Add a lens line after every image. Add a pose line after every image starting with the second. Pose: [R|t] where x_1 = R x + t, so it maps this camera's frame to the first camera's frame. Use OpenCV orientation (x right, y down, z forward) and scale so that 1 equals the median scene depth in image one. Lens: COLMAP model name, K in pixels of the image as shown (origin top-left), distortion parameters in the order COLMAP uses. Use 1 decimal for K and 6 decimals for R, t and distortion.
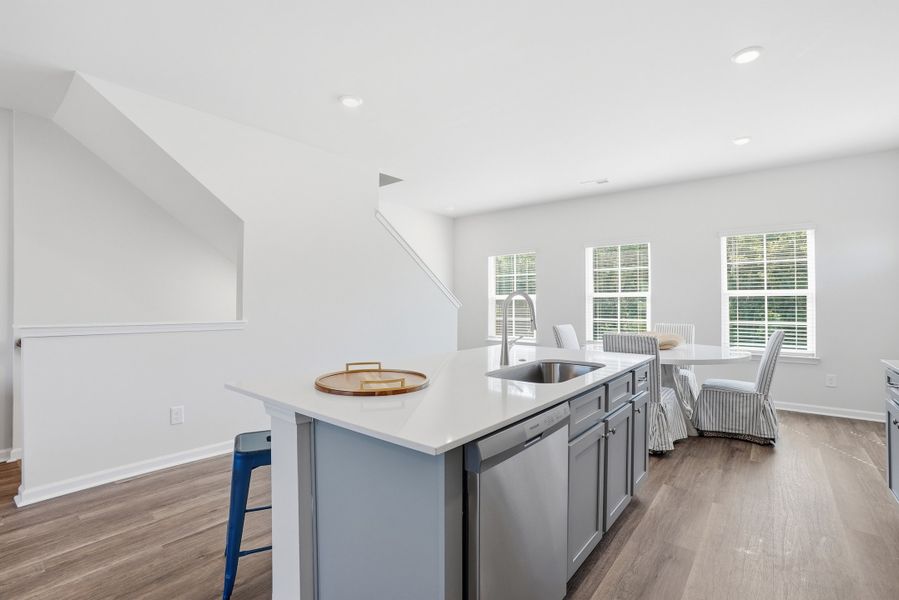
lens RADIAL K [[423.1, 0, 452.2], [0, 423.1, 297.1], [0, 0, 1]] dist [-0.039549, -0.000117]
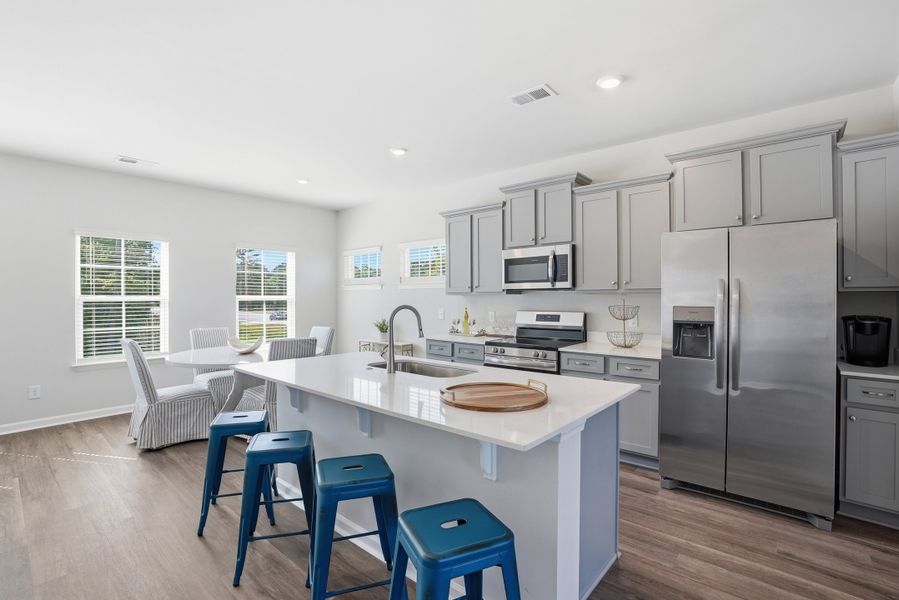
lens RADIAL K [[422.3, 0, 450.0], [0, 422.3, 297.6], [0, 0, 1]] dist [-0.059283, 0.019458]
pose [[0.045708, 0.011767, 0.998886, -0.198982], [0.004067, 0.999920, -0.011965, 0.002550], [-0.998947, 0.004610, 0.045657, 0.167013]]
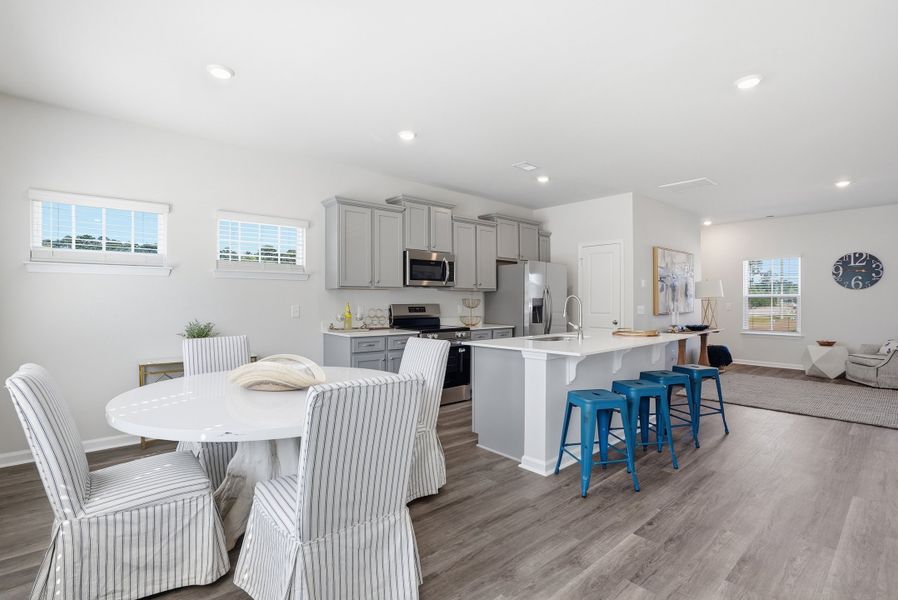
lens RADIAL K [[421.8, 0, 445.5], [0, 421.8, 298.3], [0, 0, 1]] dist [-0.059283, 0.019458]
pose [[-0.982199, 0.009482, 0.187601, 0.434673], [0.009288, 0.999955, -0.001913, 0.009922], [-0.187611, -0.000137, -0.982243, 1.105844]]
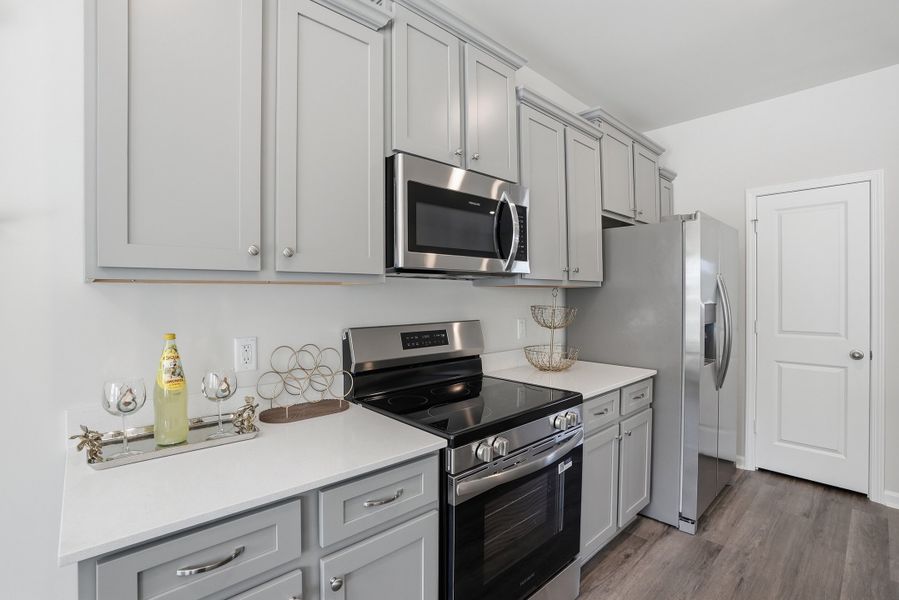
lens RADIAL K [[412.3, 0, 446.6], [0, 412.3, 296.1], [0, 0, 1]] dist [-0.040406, 0.011573]
pose [[-0.988309, 0.010296, 0.152115, 0.643284], [0.011116, 0.999928, 0.004539, -0.005964], [-0.152057, 0.006176, -0.988352, 0.390979]]
